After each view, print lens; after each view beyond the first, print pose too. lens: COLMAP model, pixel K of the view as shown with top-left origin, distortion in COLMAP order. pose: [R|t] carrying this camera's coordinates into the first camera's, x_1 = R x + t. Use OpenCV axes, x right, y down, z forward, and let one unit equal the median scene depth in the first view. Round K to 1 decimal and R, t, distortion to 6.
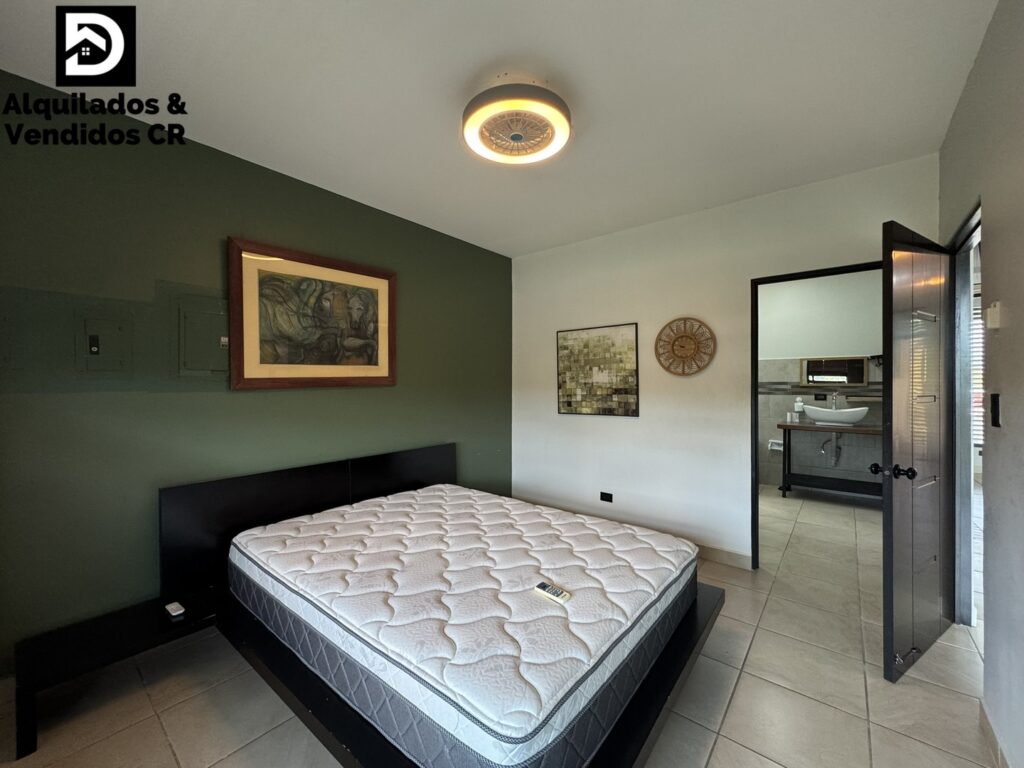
lens RADIAL K [[410.7, 0, 510.9], [0, 410.7, 378.3], [0, 0, 1]] dist [0.000892, -0.000280]
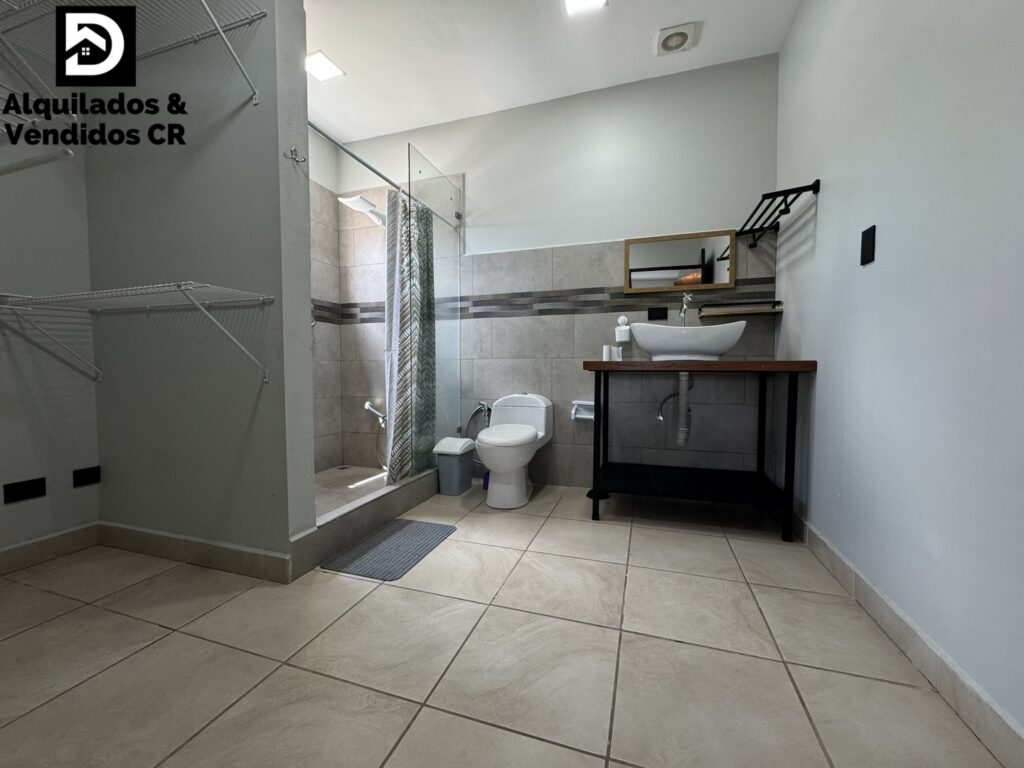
lens RADIAL K [[410.7, 0, 513.6], [0, 410.7, 384.3], [0, 0, 1]] dist [0.000892, -0.000280]
pose [[0.929966, -0.022606, 0.366950, 0.391193], [0.002132, 0.998423, 0.056105, 0.105605], [-0.367640, -0.051393, 0.928547, 0.579283]]
